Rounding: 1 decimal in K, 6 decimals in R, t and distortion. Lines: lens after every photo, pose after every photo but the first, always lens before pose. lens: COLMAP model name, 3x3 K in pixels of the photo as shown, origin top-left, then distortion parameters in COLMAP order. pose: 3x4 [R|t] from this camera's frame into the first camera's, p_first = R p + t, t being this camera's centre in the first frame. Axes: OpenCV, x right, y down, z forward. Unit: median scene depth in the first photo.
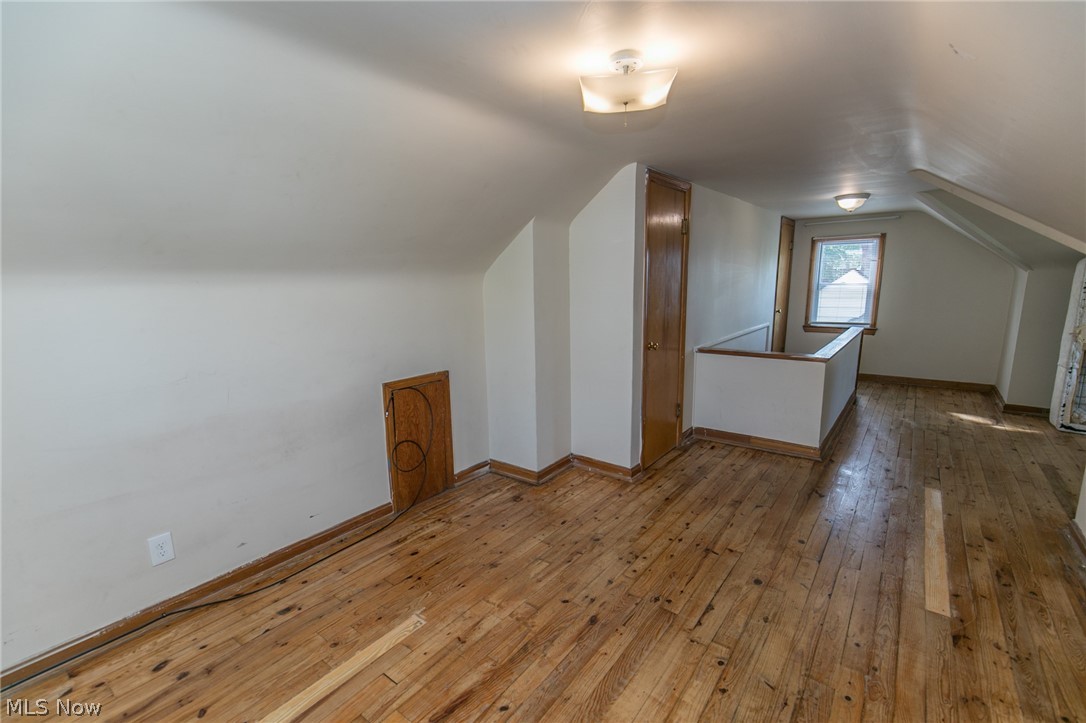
lens RADIAL K [[485.4, 0, 543.8], [0, 485.4, 365.5], [0, 0, 1]] dist [-0.000353, 0.000682]
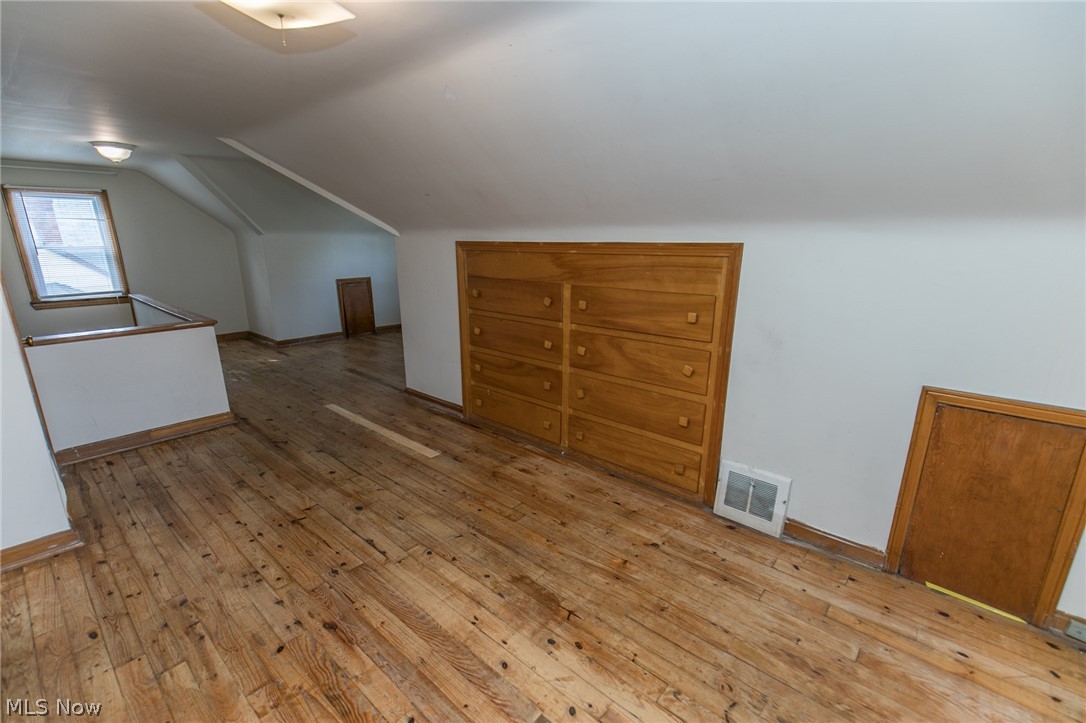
lens RADIAL K [[485.4, 0, 544.0], [0, 485.4, 365.9], [0, 0, 1]] dist [-0.000353, 0.000682]
pose [[0.069772, -0.242000, 0.967764, -0.462822], [0.175343, 0.958000, 0.226917, -0.046116], [-0.982032, 0.153858, 0.109275, 0.340599]]
